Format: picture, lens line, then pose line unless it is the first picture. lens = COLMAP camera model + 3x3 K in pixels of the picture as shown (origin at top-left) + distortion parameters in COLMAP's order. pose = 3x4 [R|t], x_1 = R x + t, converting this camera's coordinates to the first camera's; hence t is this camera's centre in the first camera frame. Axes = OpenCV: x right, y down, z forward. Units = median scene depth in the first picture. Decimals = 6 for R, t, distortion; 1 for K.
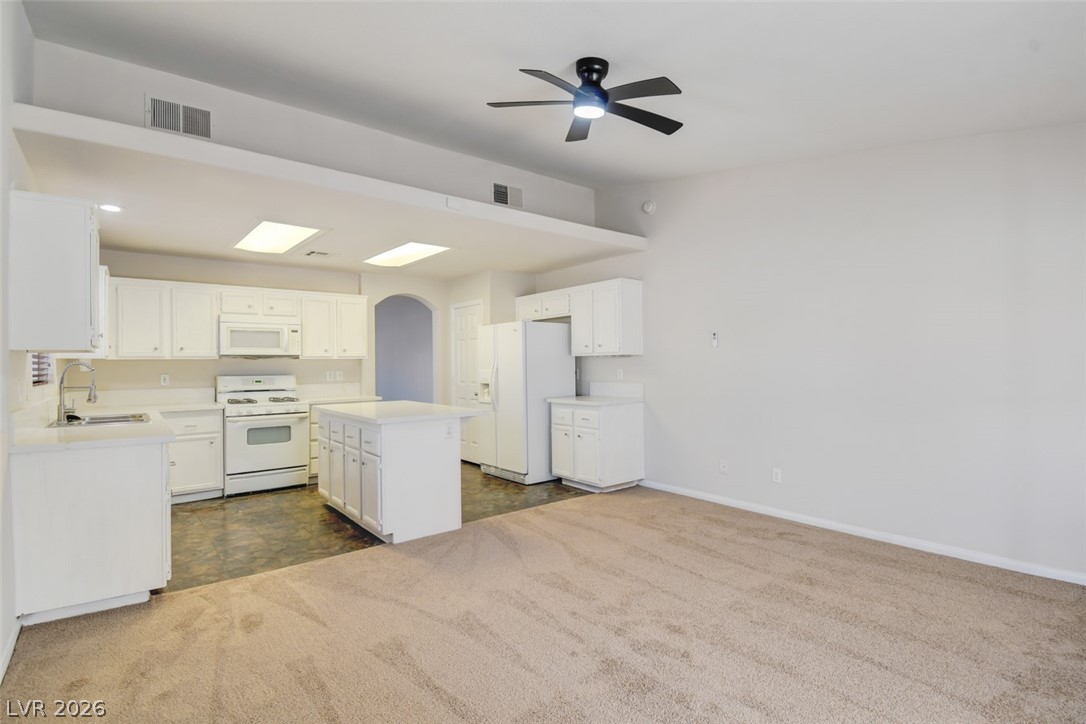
lens RADIAL K [[534.0, 0, 543.6], [0, 534.0, 365.0], [0, 0, 1]] dist [-0.002895, -0.000442]
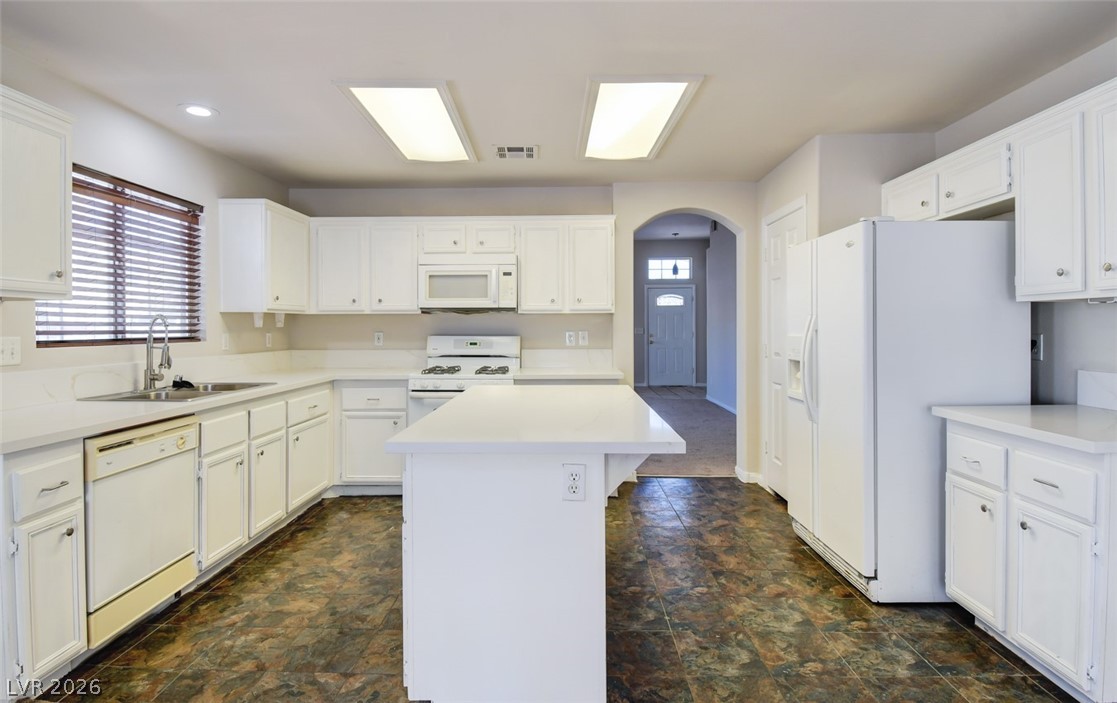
lens RADIAL K [[621.6, 0, 492.3], [0, 621.6, 331.7], [0, 0, 1]] dist [-0.002584, -0.007319]
pose [[0.762270, 0.014582, -0.647095, 0.052009], [-0.006770, 0.999871, 0.014557, 0.001364], [0.647224, -0.006715, 0.762270, 0.399082]]
